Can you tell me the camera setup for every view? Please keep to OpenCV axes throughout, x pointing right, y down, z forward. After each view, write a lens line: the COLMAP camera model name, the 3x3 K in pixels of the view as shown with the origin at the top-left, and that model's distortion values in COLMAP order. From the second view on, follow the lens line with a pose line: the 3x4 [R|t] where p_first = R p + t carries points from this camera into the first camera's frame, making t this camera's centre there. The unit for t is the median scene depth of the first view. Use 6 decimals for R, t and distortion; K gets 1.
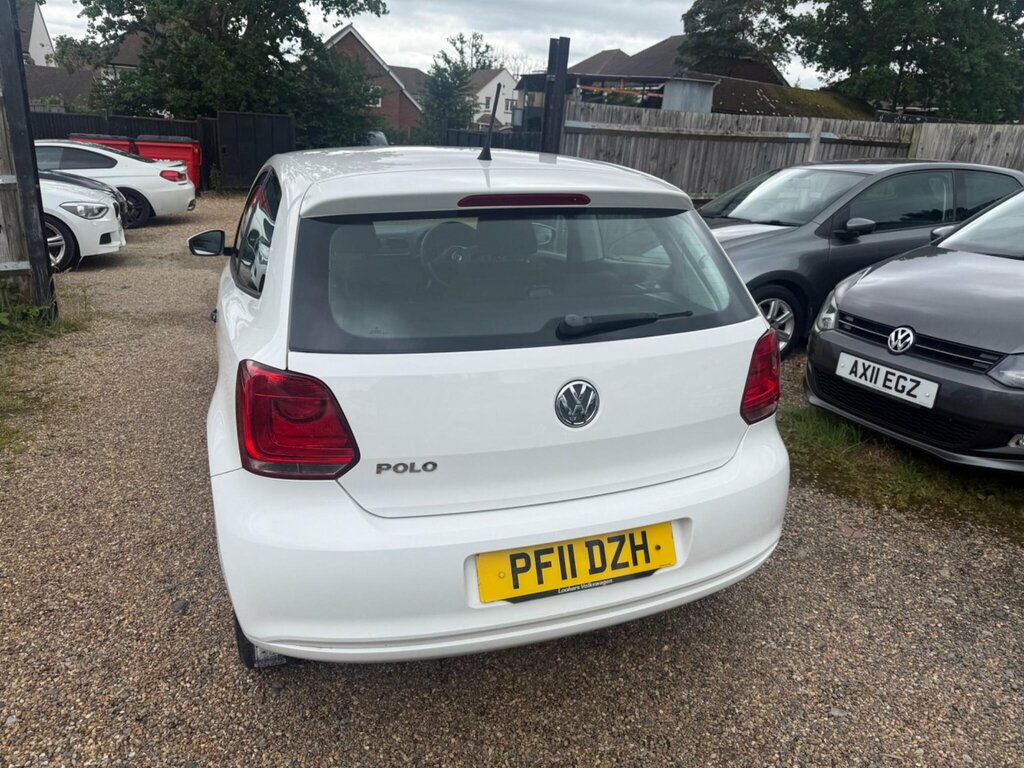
lens RADIAL K [[734.8, 0, 507.0], [0, 734.8, 380.1], [0, 0, 1]] dist [0.001078, -0.006466]
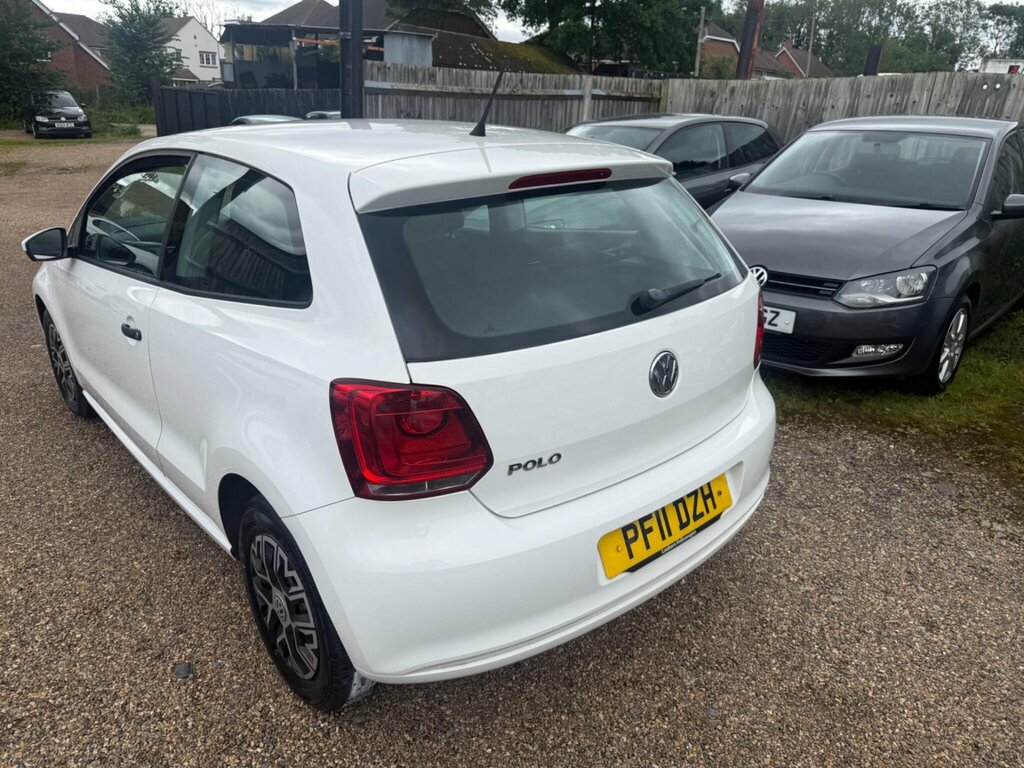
lens RADIAL K [[734.7, 0, 511.3], [0, 734.7, 386.2], [0, 0, 1]] dist [-0.001651, -0.004022]
pose [[0.929960, -0.150487, 0.335451, -0.261034], [0.129171, 0.987963, 0.085116, -0.038489], [-0.344222, -0.035824, 0.938205, 0.052285]]
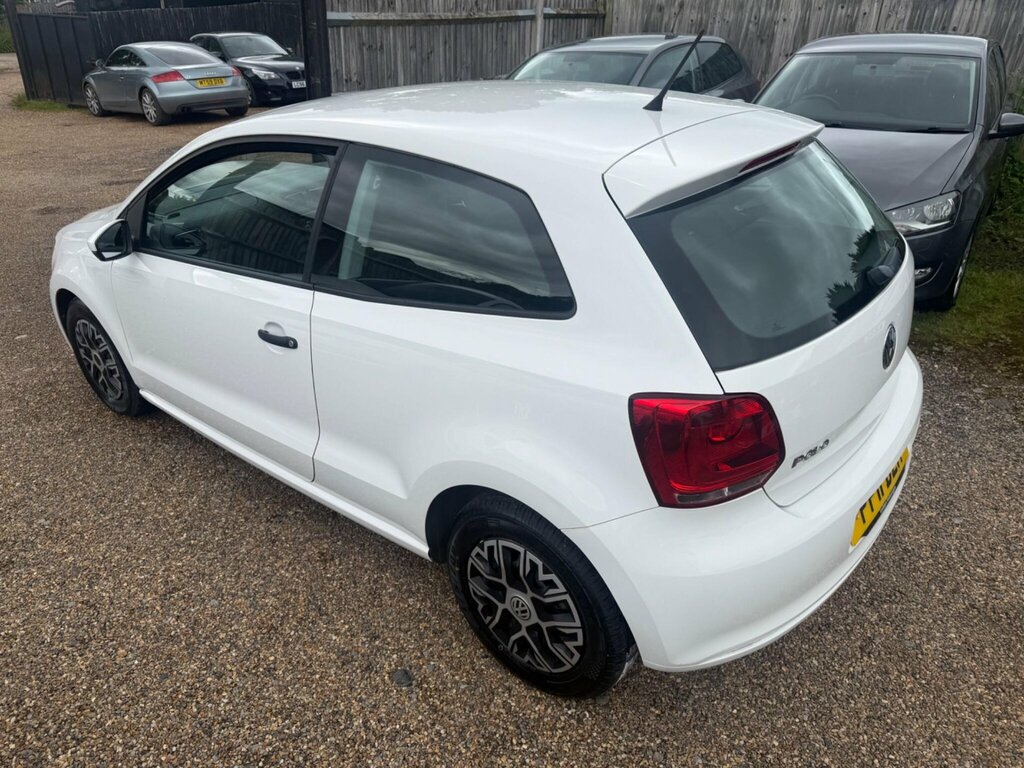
lens RADIAL K [[731.9, 0, 514.9], [0, 731.9, 385.3], [0, 0, 1]] dist [0.000913, -0.007805]
pose [[0.857601, -0.276101, 0.433923, -0.489463], [0.199729, 0.956260, 0.213716, -0.144721], [-0.473951, -0.096616, 0.875235, 0.172569]]
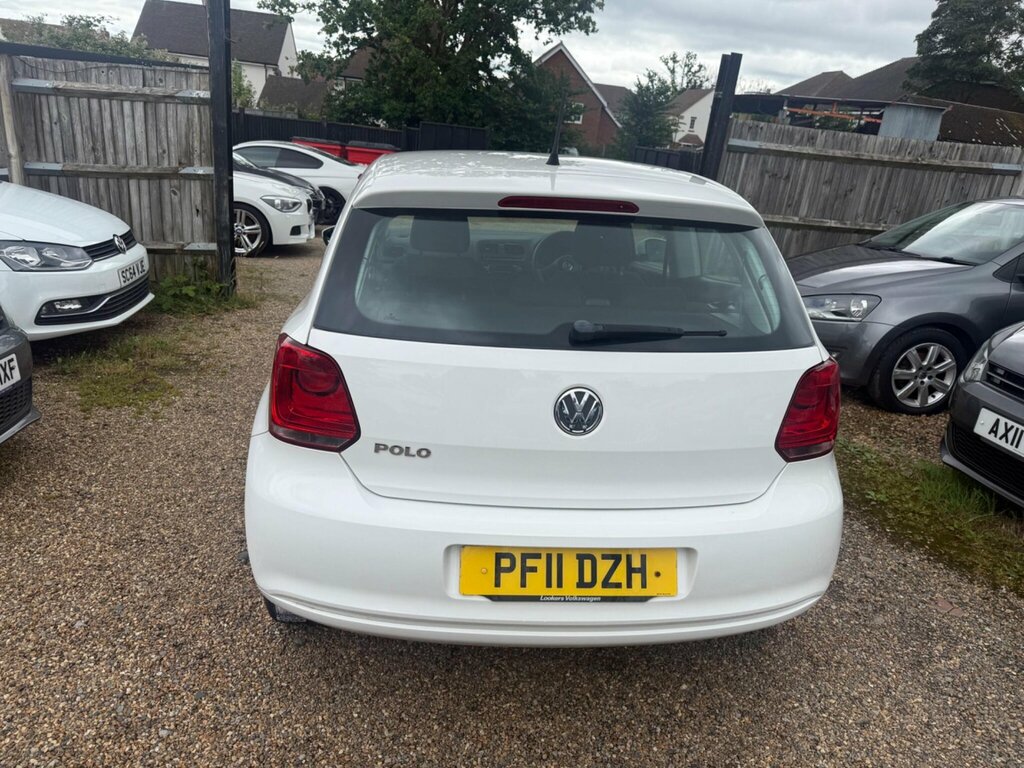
lens RADIAL K [[731.8, 0, 504.8], [0, 731.8, 386.3], [0, 0, 1]] dist [0.009637, -0.018611]
pose [[0.964426, 0.117185, -0.236961, 0.129097], [-0.120338, 0.992732, 0.001168, 0.005421], [0.235376, 0.027389, 0.971518, 0.014576]]
